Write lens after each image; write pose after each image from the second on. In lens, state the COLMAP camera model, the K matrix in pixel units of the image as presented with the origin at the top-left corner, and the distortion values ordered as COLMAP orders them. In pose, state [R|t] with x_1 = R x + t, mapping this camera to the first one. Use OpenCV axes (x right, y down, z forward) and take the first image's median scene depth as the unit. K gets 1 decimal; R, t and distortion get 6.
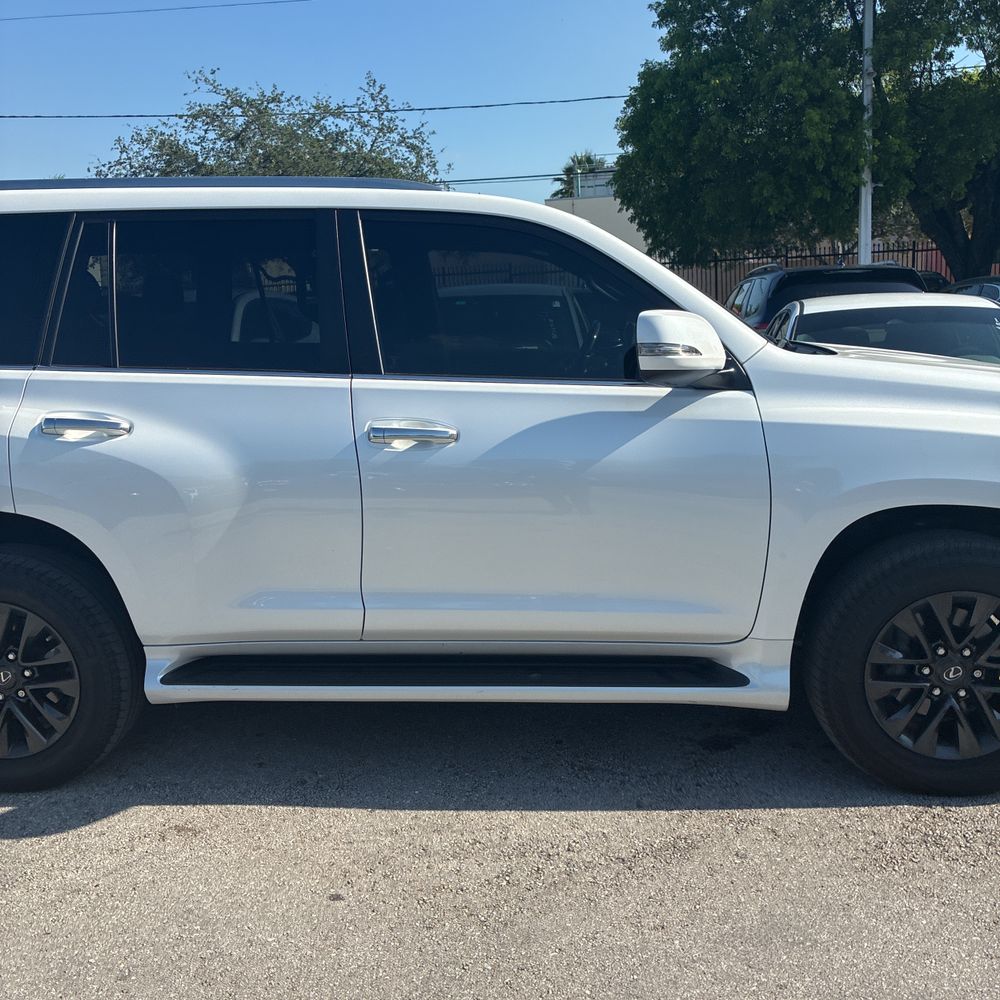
lens RADIAL K [[1072.9, 0, 500.5], [0, 1072.9, 502.0], [0, 0, 1]] dist [-0.012759, 0.000000]
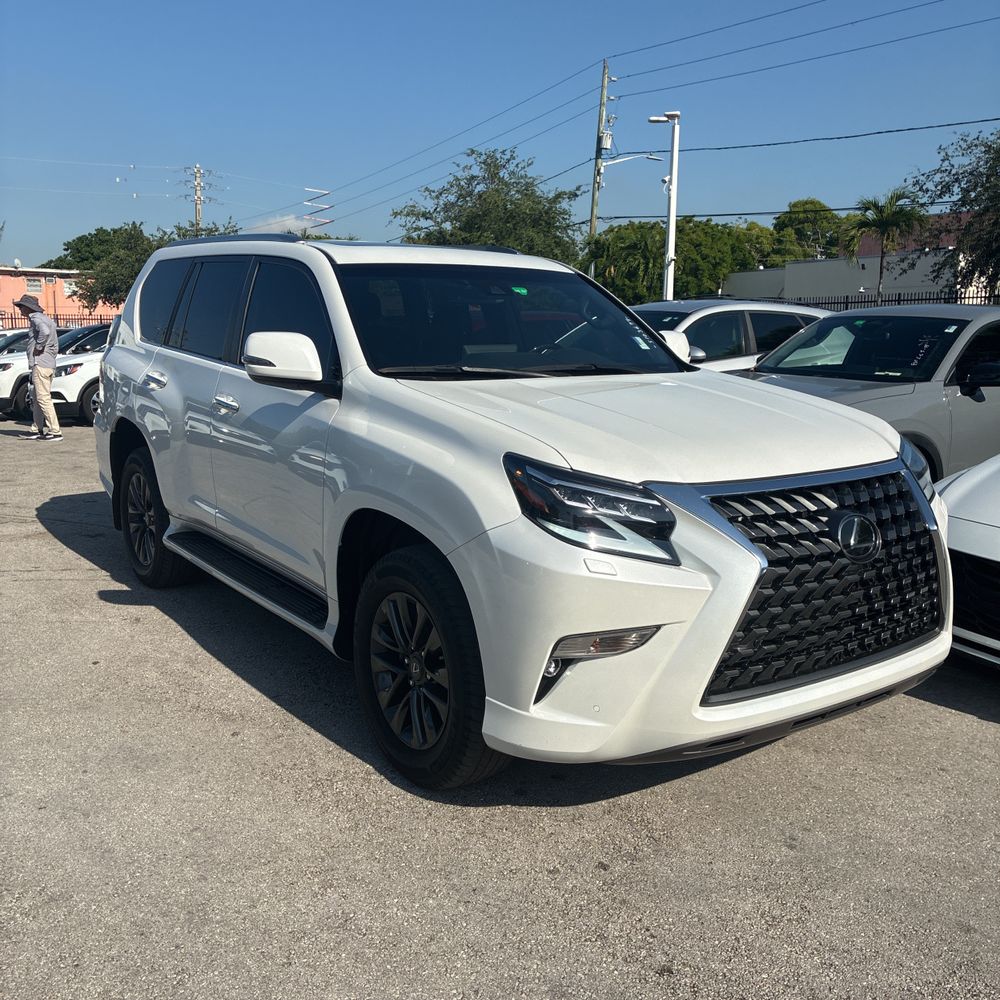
lens RADIAL K [[1072.9, 0, 501.1], [0, 1072.9, 498.2], [0, 0, 1]] dist [-0.012759, 0.000000]
pose [[0.612127, 0.174509, -0.771264, 1.310151], [-0.175773, 0.980972, 0.082453, -0.123922], [0.770977, 0.085096, 0.631153, 0.344785]]
